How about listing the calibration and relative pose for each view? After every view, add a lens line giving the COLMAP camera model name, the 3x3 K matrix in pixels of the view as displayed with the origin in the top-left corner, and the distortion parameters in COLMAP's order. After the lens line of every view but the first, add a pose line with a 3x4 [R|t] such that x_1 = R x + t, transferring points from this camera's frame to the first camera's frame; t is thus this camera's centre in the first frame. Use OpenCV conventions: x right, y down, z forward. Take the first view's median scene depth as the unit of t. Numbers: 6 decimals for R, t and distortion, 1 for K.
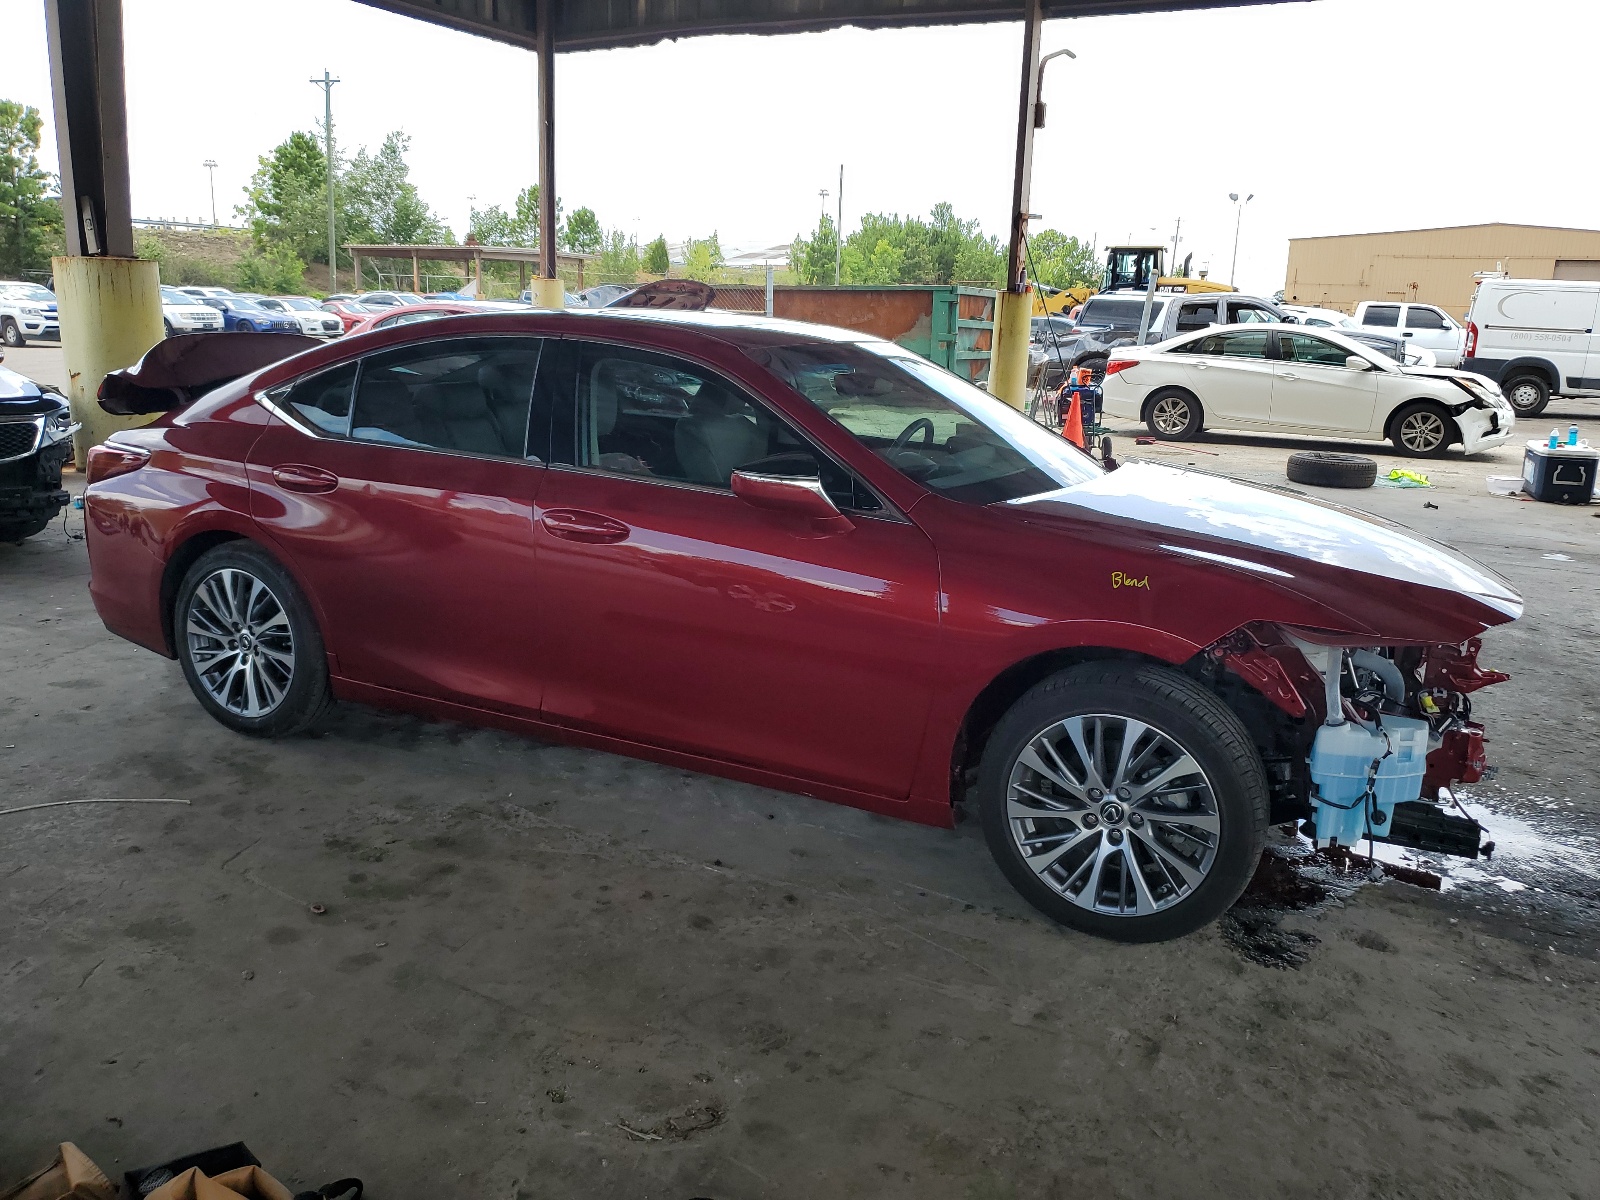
lens RADIAL K [[1221.0, 0, 802.6], [0, 1221.0, 627.6], [0, 0, 1]] dist [0.001901, -0.000518]
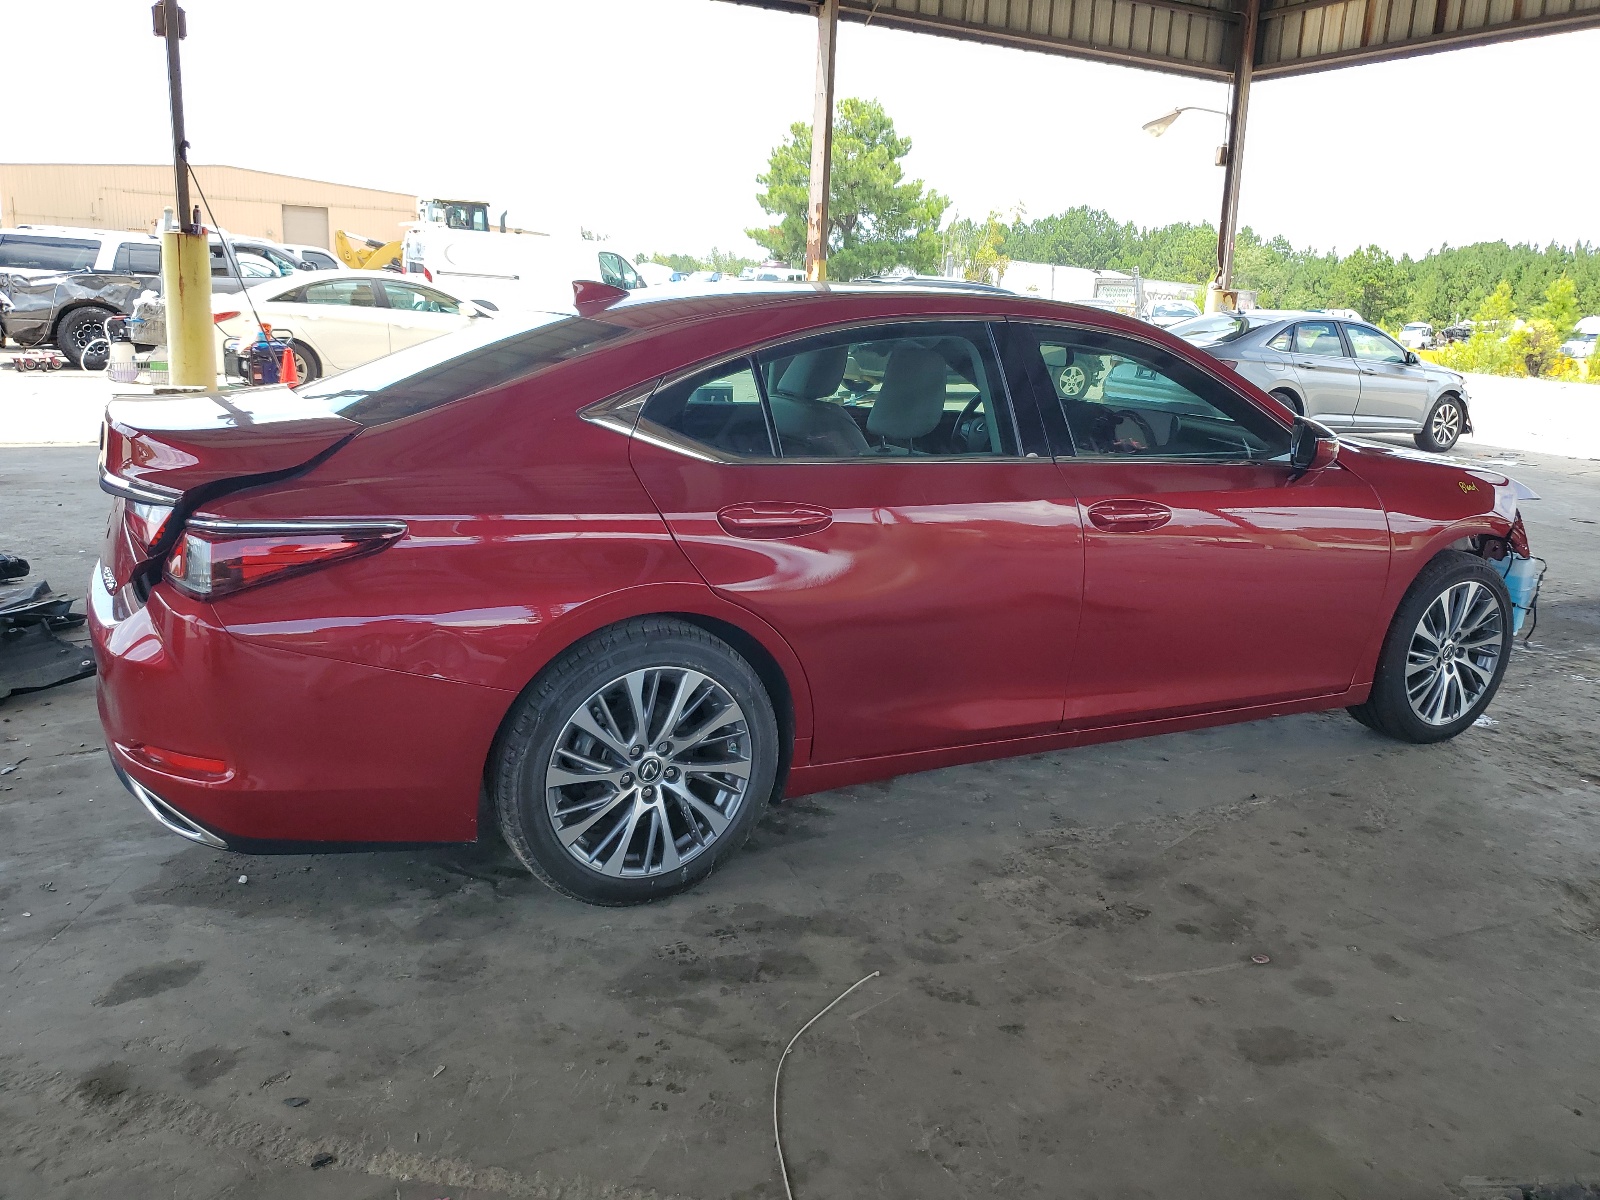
lens RADIAL K [[1243.1, 0, 800.0], [0, 1243.1, 600.0], [0, 0, 1]] dist [0.005318, -0.001420]
pose [[0.599007, -0.197723, 0.775949, -0.998460], [0.180799, 0.977407, 0.109487, -0.154074], [-0.780066, 0.074707, 0.621222, 0.525924]]
